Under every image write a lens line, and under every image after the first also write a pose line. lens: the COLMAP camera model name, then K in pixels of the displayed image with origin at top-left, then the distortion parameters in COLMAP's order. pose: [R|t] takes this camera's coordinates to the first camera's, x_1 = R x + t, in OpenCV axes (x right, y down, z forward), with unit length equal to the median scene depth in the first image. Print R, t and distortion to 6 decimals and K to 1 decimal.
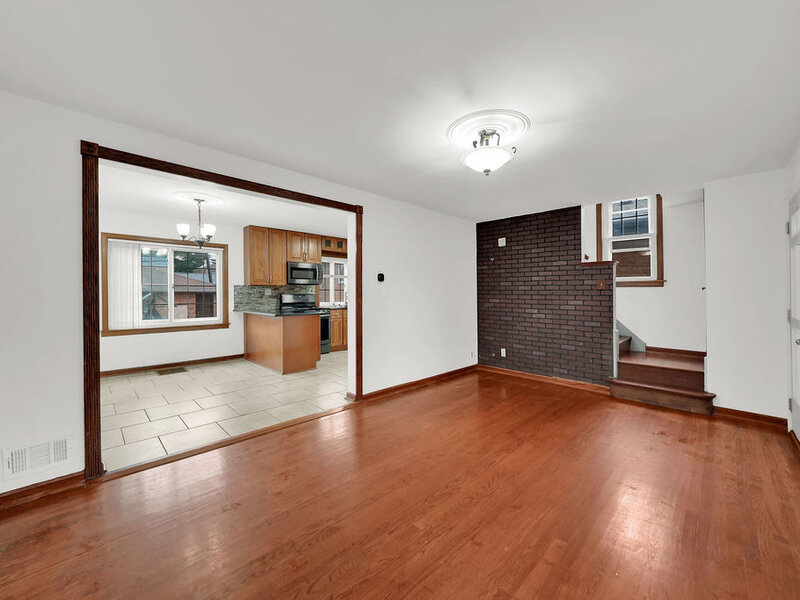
lens RADIAL K [[327.9, 0, 406.1], [0, 327.9, 300.7], [0, 0, 1]] dist [-0.006488, 0.000144]
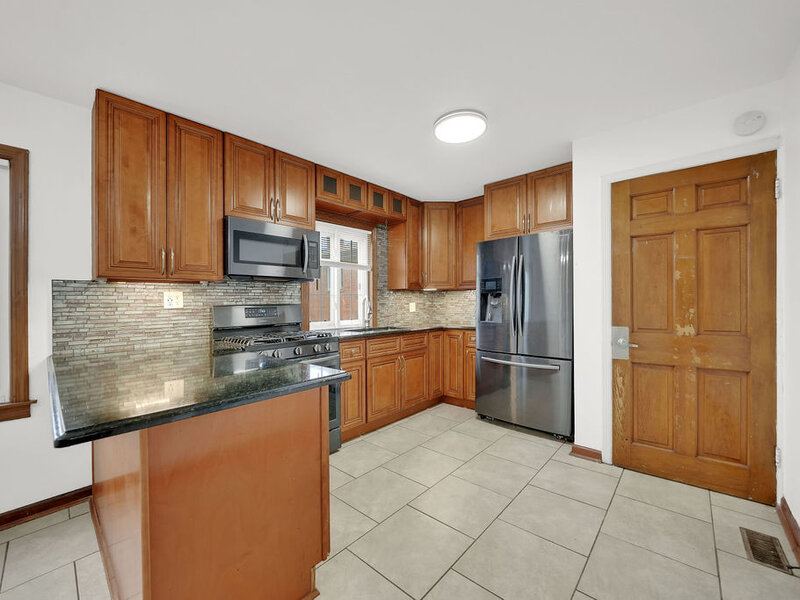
lens RADIAL K [[327.9, 0, 397.4], [0, 327.9, 299.6], [0, 0, 1]] dist [-0.006488, 0.000144]
pose [[0.999027, -0.014951, 0.041501, -0.171748], [0.016595, 0.999080, -0.039550, -0.007027], [-0.040872, 0.040200, 0.998355, 0.579165]]
